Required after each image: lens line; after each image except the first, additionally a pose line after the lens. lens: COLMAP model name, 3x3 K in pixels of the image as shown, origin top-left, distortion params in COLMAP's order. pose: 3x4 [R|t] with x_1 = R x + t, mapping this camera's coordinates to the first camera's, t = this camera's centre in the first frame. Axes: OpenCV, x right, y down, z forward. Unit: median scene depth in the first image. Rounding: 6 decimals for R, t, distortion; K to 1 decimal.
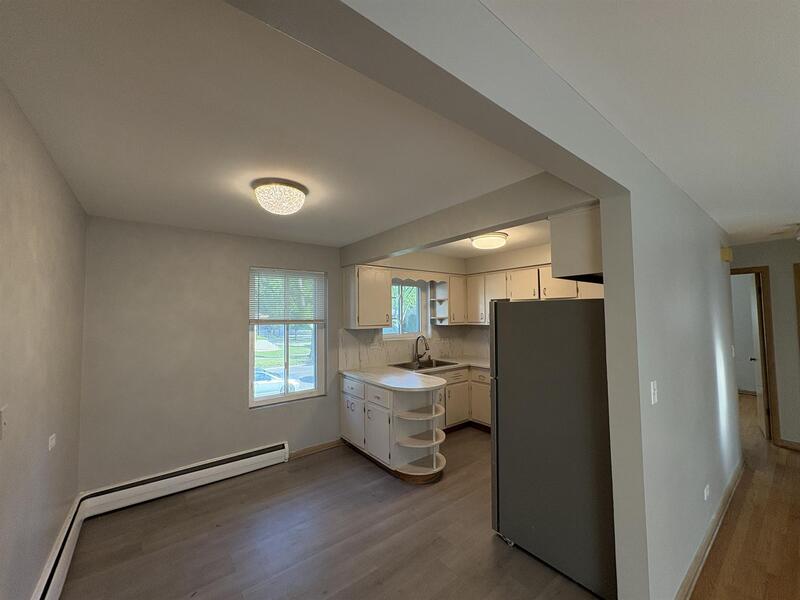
lens RADIAL K [[316.4, 0, 392.7], [0, 316.4, 302.6], [0, 0, 1]] dist [0.002599, 0.000332]
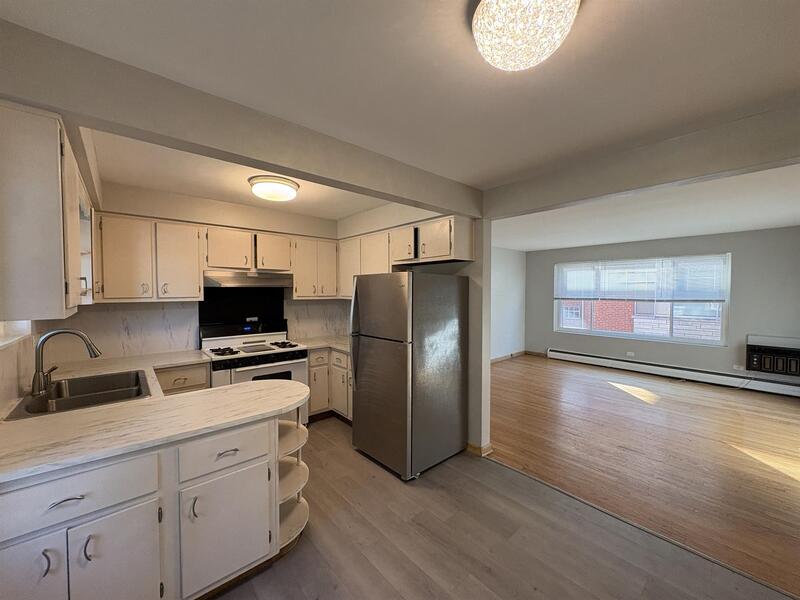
lens RADIAL K [[316.4, 0, 401.5], [0, 316.4, 299.4], [0, 0, 1]] dist [0.002599, 0.000332]
pose [[-0.080910, -0.014665, 0.996614, -0.376625], [-0.051706, 0.998607, 0.010496, 0.032651], [-0.995379, -0.050681, -0.081555, 0.545658]]
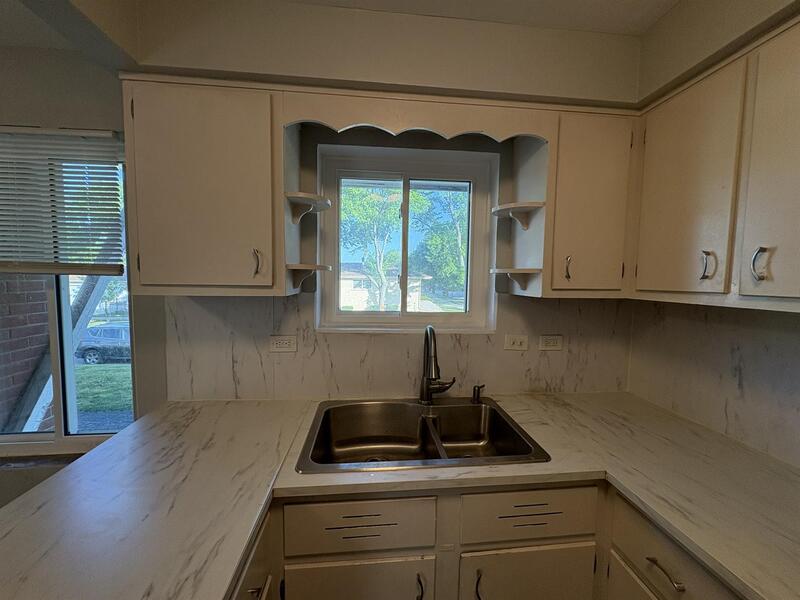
lens RADIAL K [[316.4, 0, 401.4], [0, 316.4, 298.6], [0, 0, 1]] dist [0.002599, 0.000332]
pose [[0.859891, 0.058289, -0.507139, 0.209912], [-0.002992, 0.994018, 0.109177, 0.042031], [0.510469, -0.092363, 0.854921, 0.695439]]
